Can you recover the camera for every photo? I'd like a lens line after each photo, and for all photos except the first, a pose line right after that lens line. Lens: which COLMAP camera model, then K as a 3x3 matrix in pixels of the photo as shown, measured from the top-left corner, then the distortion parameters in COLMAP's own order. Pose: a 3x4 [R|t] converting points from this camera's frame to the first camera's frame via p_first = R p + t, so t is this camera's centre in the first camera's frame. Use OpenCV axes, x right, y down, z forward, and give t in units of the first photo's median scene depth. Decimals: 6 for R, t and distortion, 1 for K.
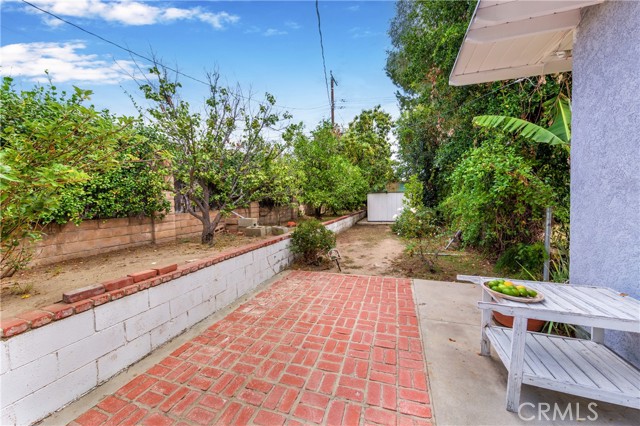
lens RADIAL K [[232.7, 0, 320.3], [0, 232.7, 213.1], [0, 0, 1]] dist [0.000967, 0.000091]
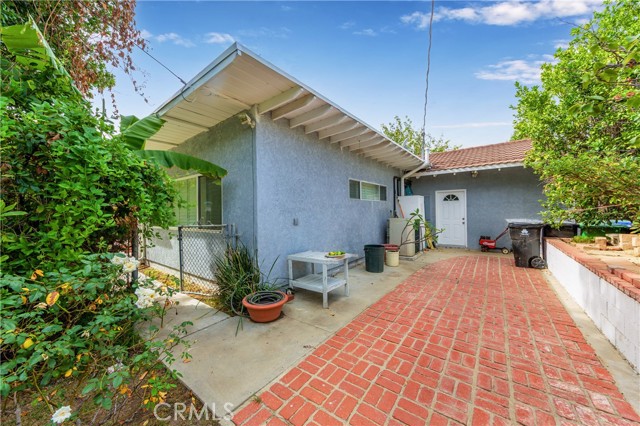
lens RADIAL K [[232.7, 0, 319.3], [0, 232.7, 213.5], [0, 0, 1]] dist [0.000967, 0.000091]
pose [[-0.946846, 0.042109, 0.318919, 0.148489], [0.061423, 0.996821, 0.050743, -0.116440], [-0.315768, 0.067634, -0.946423, 1.972523]]
